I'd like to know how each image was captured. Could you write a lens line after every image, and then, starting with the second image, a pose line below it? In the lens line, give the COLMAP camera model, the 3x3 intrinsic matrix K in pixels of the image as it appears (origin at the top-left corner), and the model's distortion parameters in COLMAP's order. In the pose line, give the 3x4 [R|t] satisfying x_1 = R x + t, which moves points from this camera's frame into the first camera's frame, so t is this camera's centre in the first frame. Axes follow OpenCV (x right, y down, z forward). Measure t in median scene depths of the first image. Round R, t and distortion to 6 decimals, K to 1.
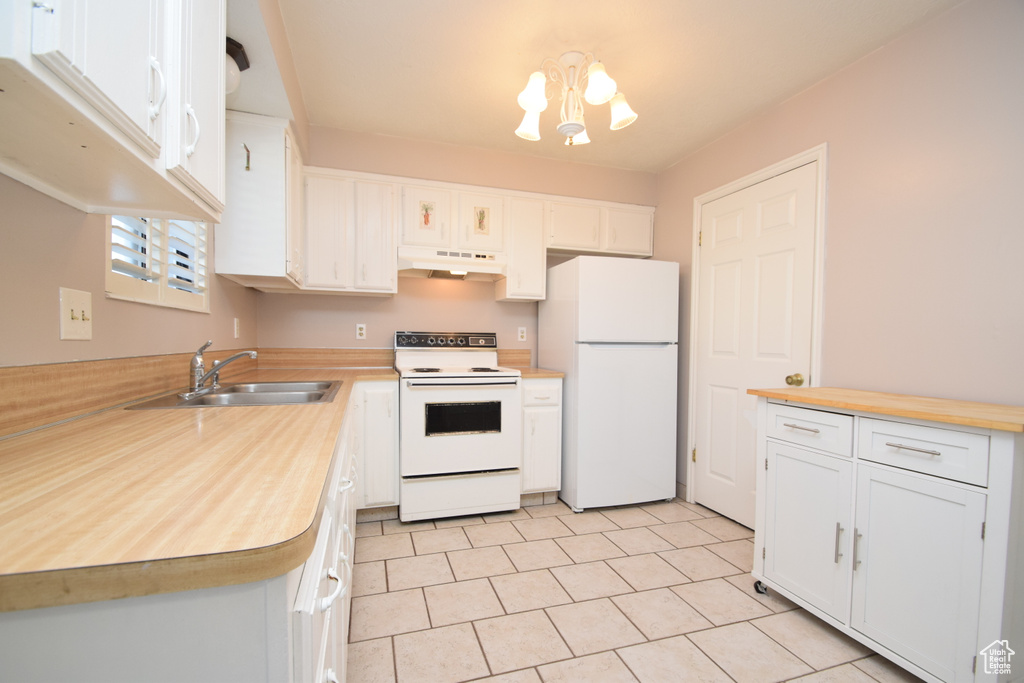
lens RADIAL K [[450.3, 0, 506.5], [0, 450.3, 355.0], [0, 0, 1]] dist [0.016915, -0.018373]
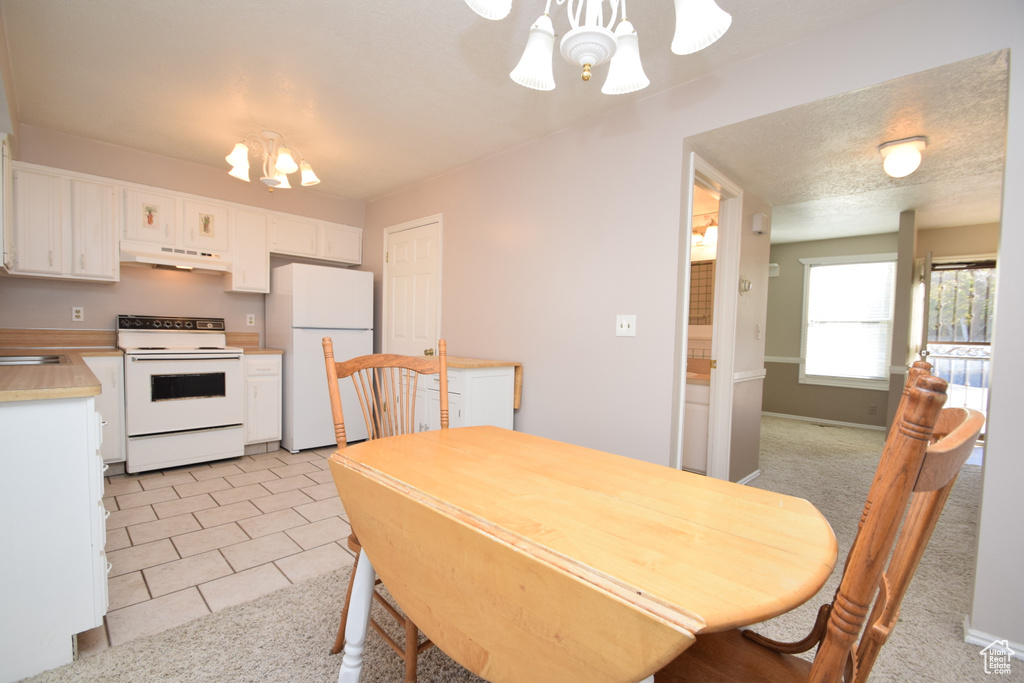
lens RADIAL K [[450.3, 0, 506.5], [0, 450.3, 355.0], [0, 0, 1]] dist [0.016915, -0.018373]
pose [[0.885064, -0.010770, 0.465344, 0.092467], [-0.002868, 0.999587, 0.028589, 0.013505], [-0.465460, -0.026638, 0.884668, -0.476587]]
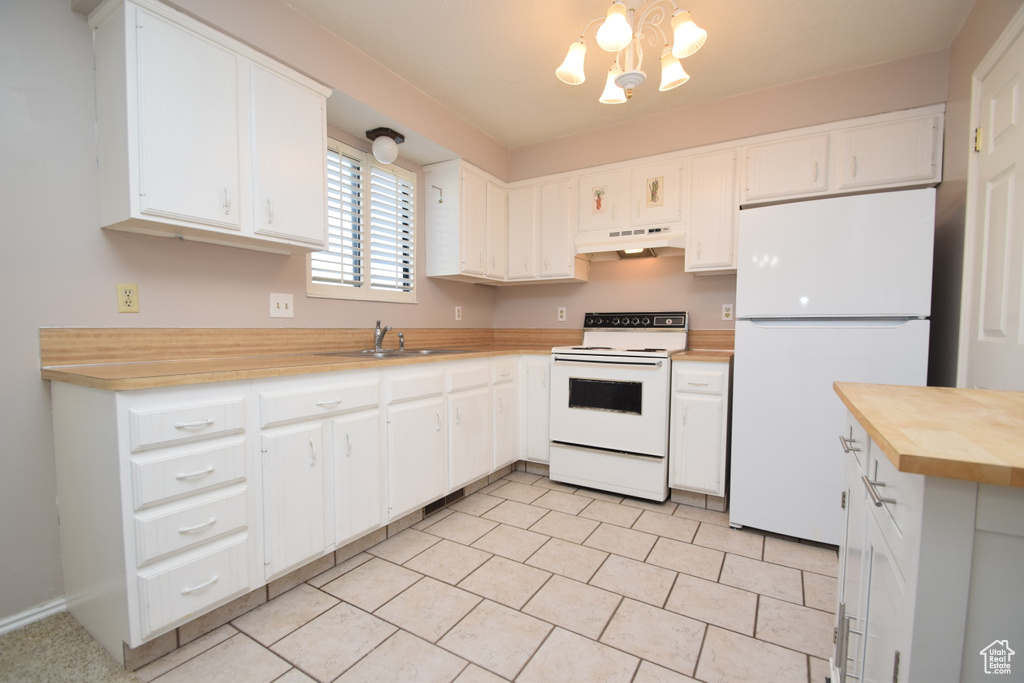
lens RADIAL K [[450.3, 0, 506.5], [0, 450.3, 355.0], [0, 0, 1]] dist [0.016915, -0.018373]
pose [[0.658067, 0.038566, -0.751971, 0.484162], [-0.020656, 0.999236, 0.033171, 0.017699], [0.752676, -0.006296, 0.658361, 0.150777]]
